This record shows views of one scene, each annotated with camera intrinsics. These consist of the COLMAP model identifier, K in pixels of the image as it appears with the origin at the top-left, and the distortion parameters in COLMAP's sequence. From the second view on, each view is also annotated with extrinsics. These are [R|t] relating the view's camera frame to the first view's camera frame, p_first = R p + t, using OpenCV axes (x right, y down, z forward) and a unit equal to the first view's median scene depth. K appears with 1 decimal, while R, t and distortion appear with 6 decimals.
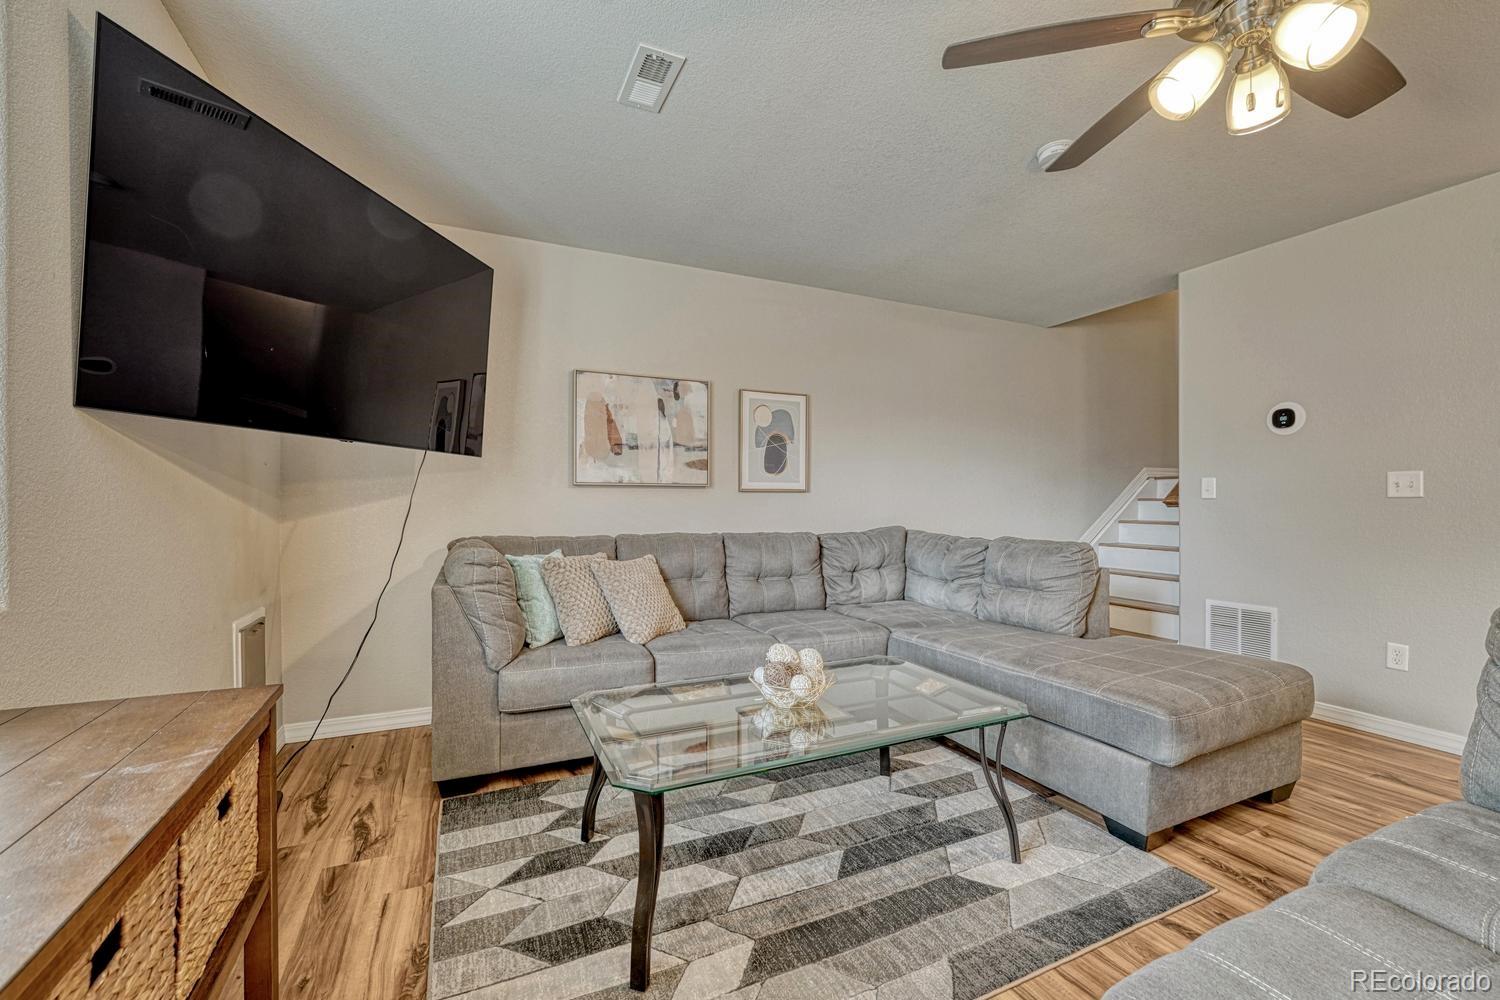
lens RADIAL K [[621.7, 0, 742.7], [0, 621.7, 499.9], [0, 0, 1]] dist [-0.001315, -0.000113]
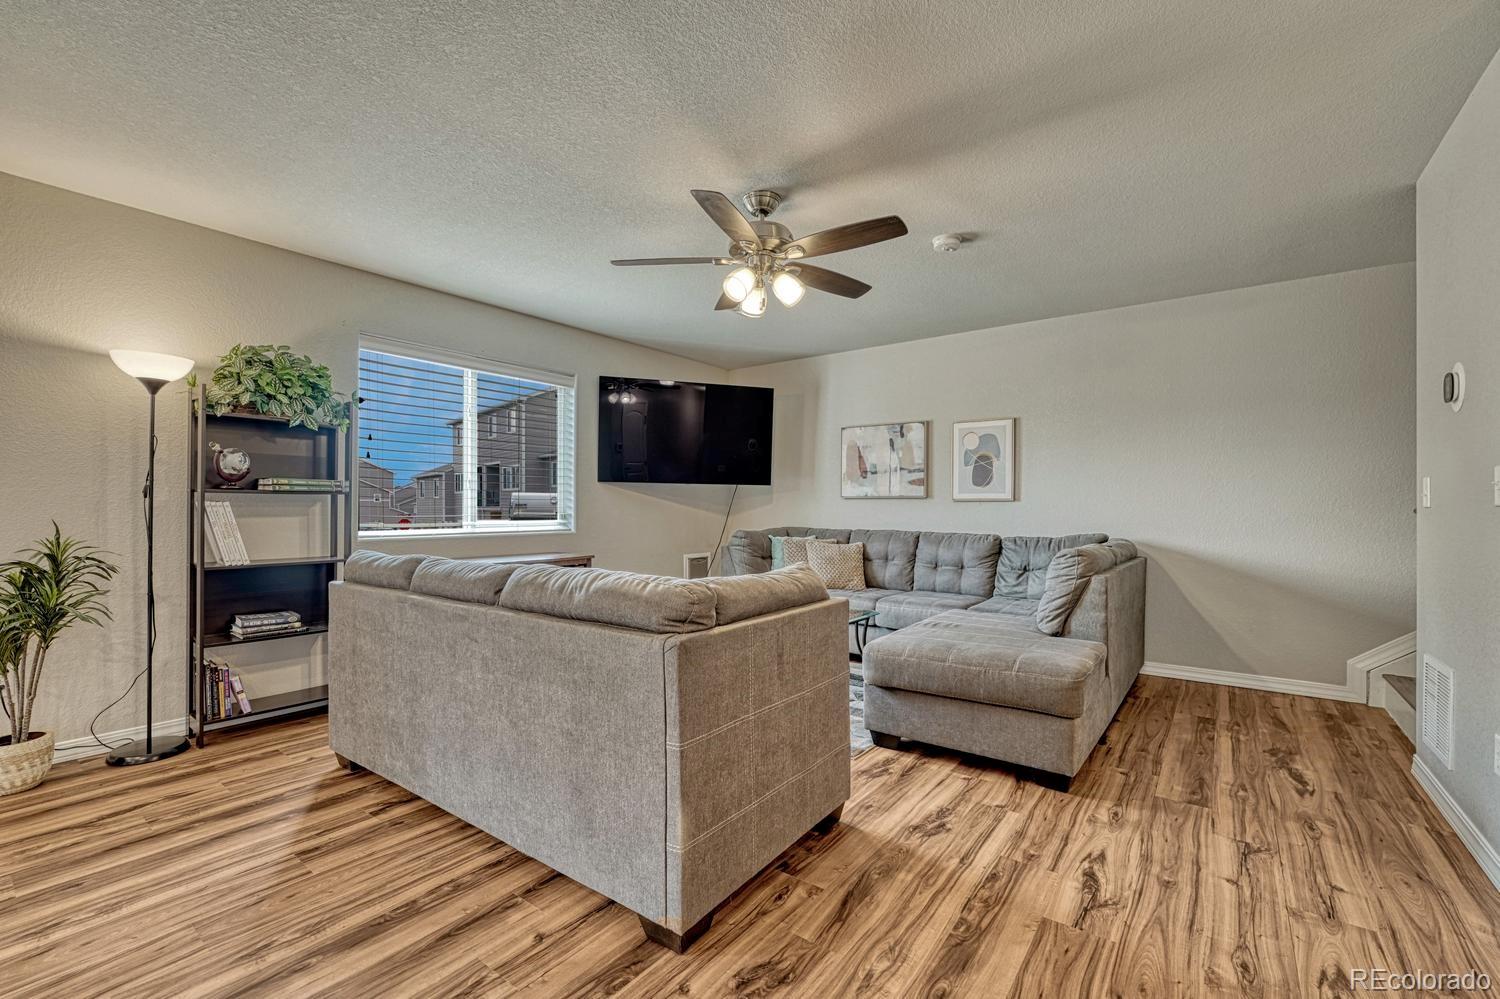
lens RADIAL K [[621.7, 0, 742.7], [0, 621.7, 499.4], [0, 0, 1]] dist [-0.001315, -0.000113]
pose [[0.455867, -0.011019, -0.889980, 1.008021], [-0.004820, 0.999878, -0.014849, 0.004341], [0.890035, 0.011059, 0.455758, 0.022903]]
